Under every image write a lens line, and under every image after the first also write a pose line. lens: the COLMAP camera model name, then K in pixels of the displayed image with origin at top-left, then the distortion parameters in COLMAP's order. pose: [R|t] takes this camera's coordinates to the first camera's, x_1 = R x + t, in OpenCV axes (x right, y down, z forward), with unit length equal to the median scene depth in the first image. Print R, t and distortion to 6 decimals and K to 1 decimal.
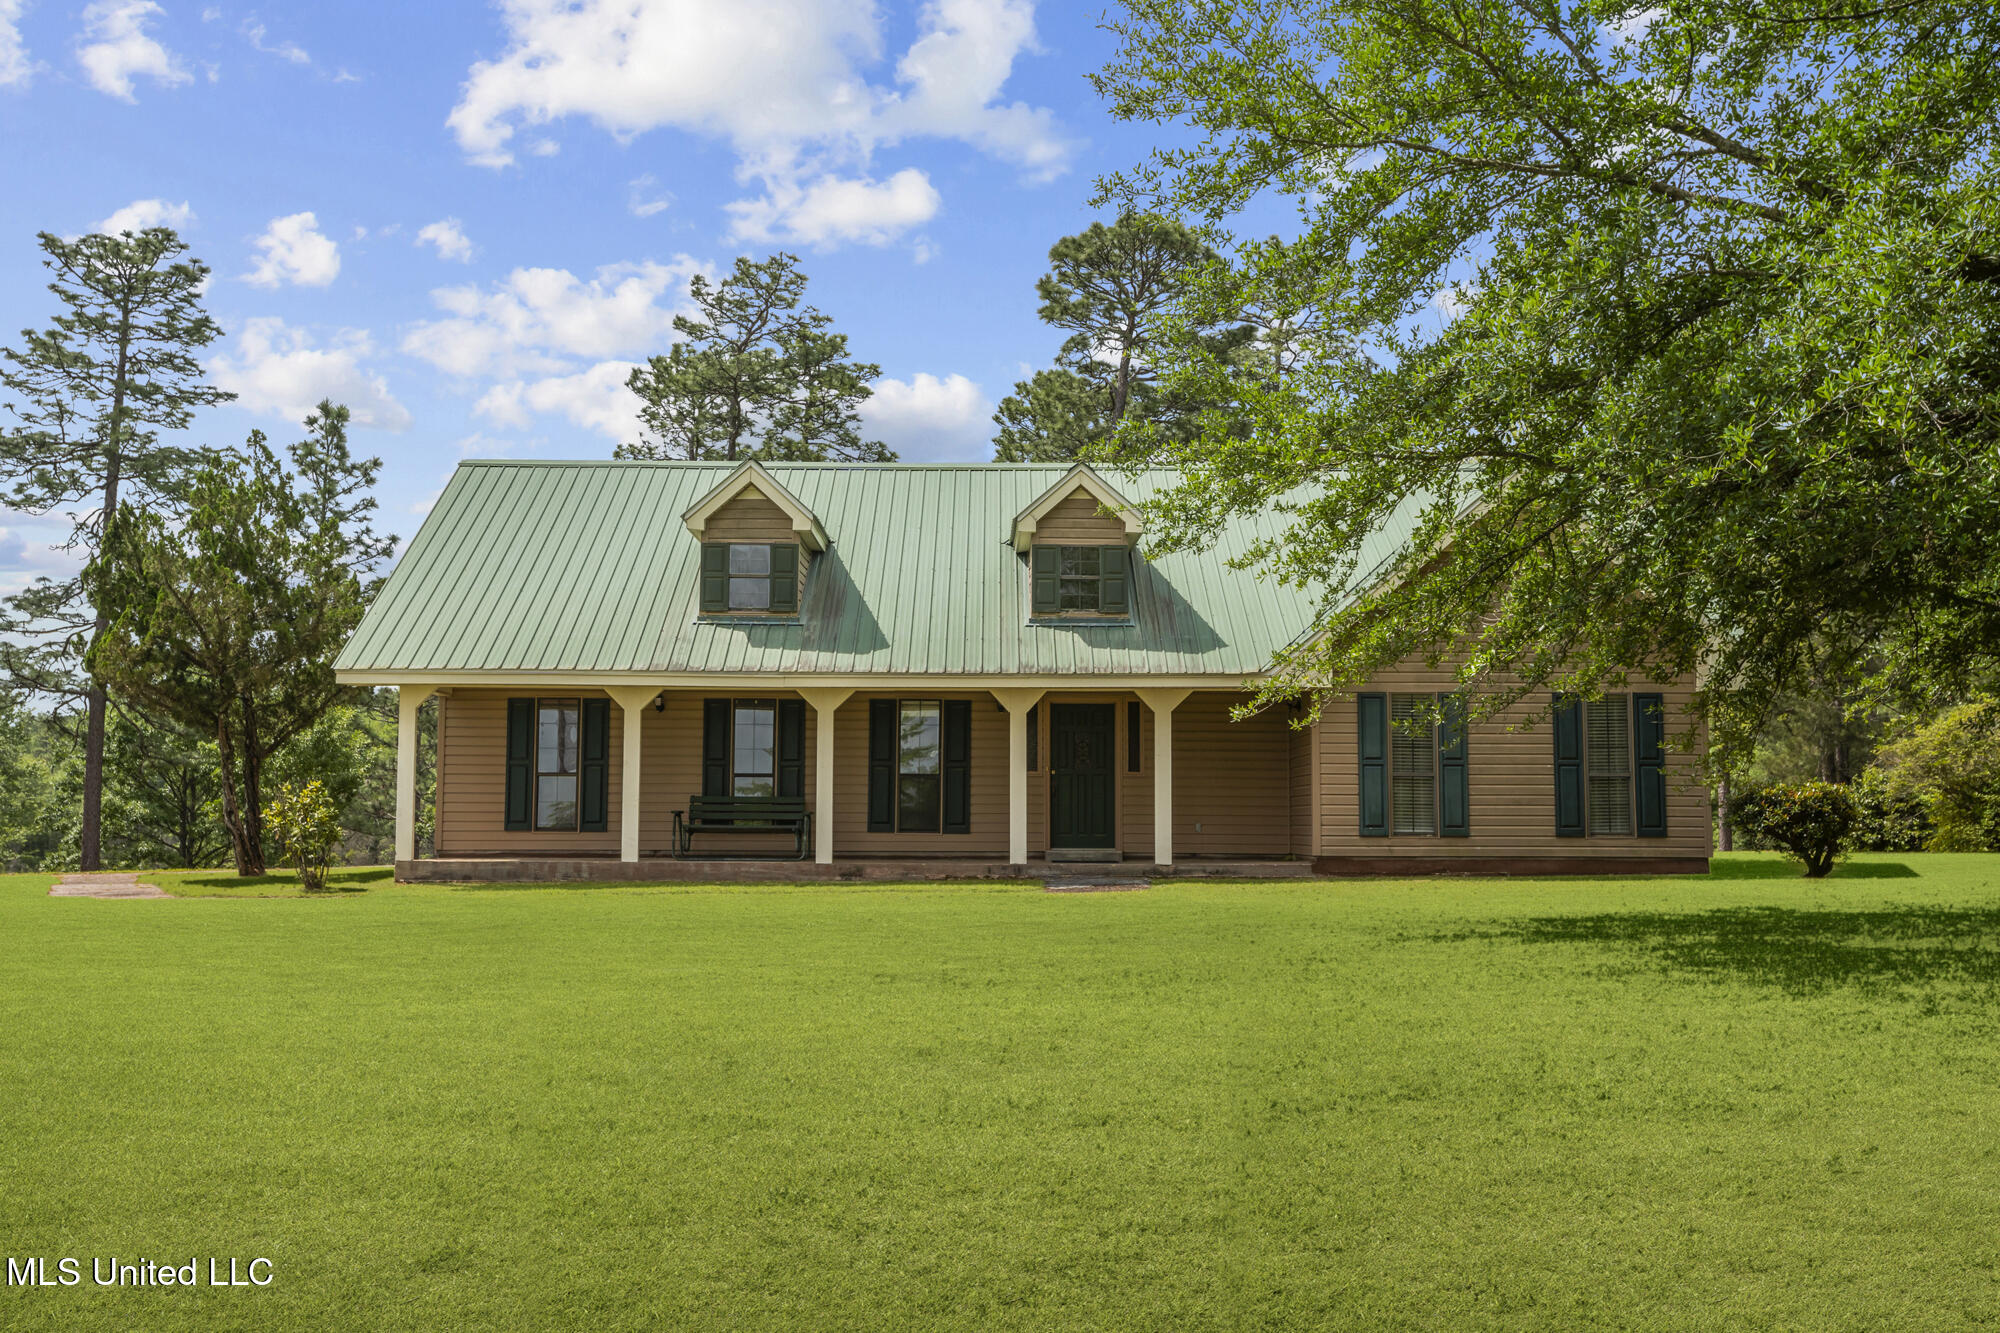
lens RADIAL K [[2152.7, 0, 1000.5], [0, 2152.7, 667.7], [0, 0, 1]] dist [-0.002361, -0.004792]
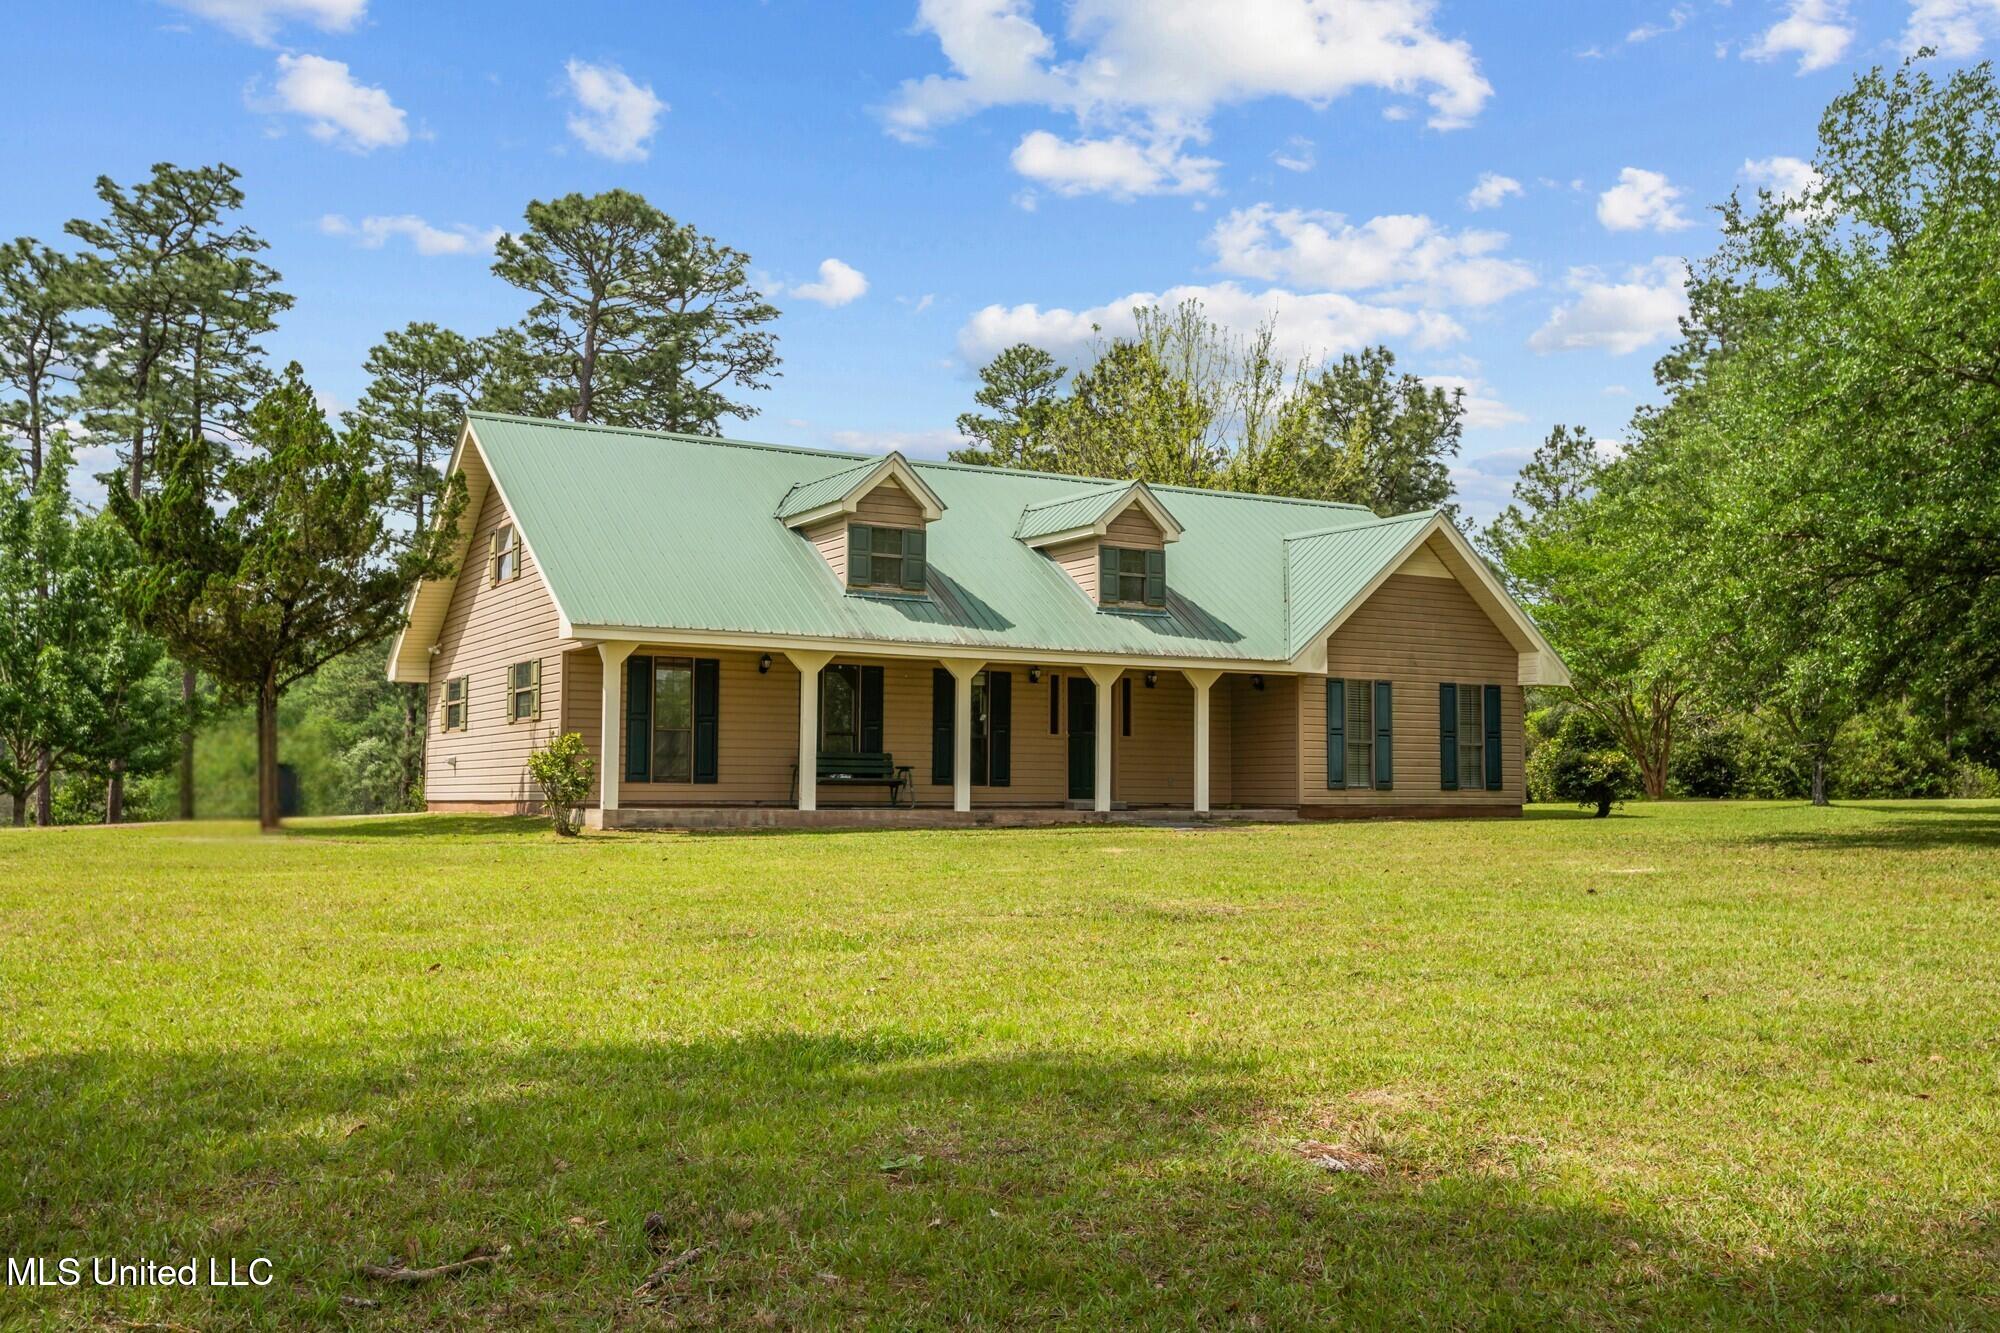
lens RADIAL K [[2152.7, 0, 1000.5], [0, 2152.7, 667.7], [0, 0, 1]] dist [-0.002361, -0.004792]
pose [[0.836524, 0.032835, 0.546946, -0.693532], [-0.047062, 0.998820, 0.012016, -0.000900], [-0.545906, -0.035792, 0.837082, 0.026507]]
